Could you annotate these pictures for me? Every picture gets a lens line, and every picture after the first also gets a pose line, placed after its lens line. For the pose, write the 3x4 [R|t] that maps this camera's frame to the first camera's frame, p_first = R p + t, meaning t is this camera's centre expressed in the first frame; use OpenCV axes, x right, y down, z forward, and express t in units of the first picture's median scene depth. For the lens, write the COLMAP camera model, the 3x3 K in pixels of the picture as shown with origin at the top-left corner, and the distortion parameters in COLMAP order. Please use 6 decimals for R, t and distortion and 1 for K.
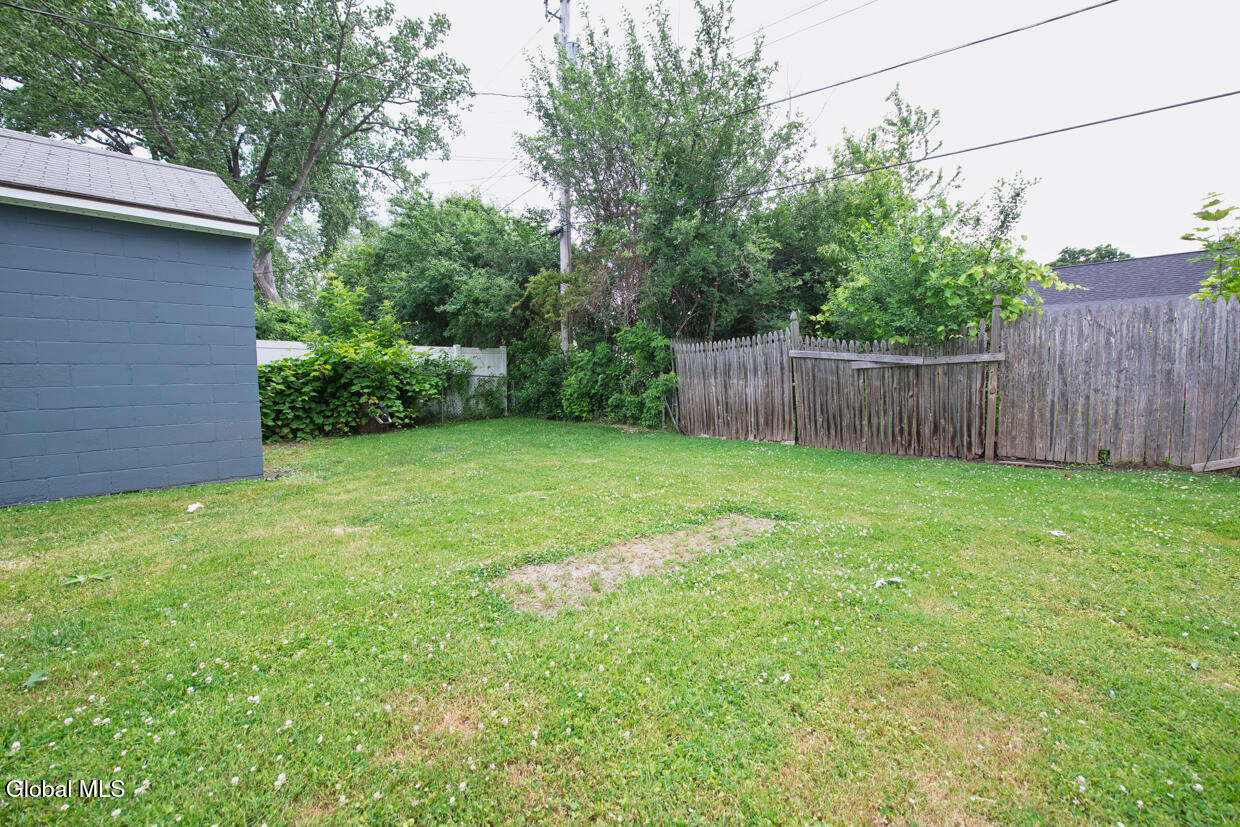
lens RADIAL K [[500.4, 0, 624.8], [0, 500.4, 407.9], [0, 0, 1]] dist [-0.018285, -0.000821]
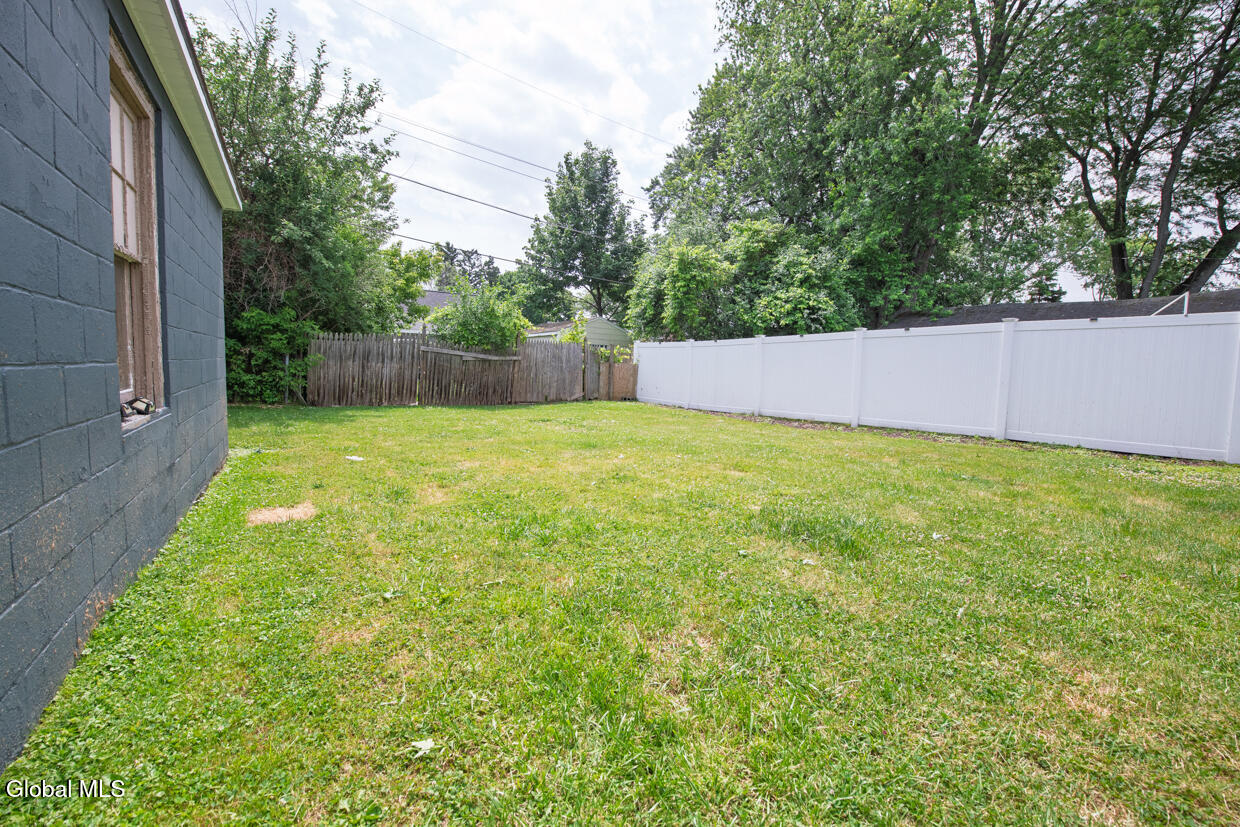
lens RADIAL K [[500.4, 0, 624.8], [0, 500.4, 407.9], [0, 0, 1]] dist [-0.018285, -0.000821]
pose [[0.186881, -0.061033, 0.980485, -1.418424], [0.021987, 0.998078, 0.057938, 0.003955], [-0.982137, 0.010731, 0.187864, 0.079513]]
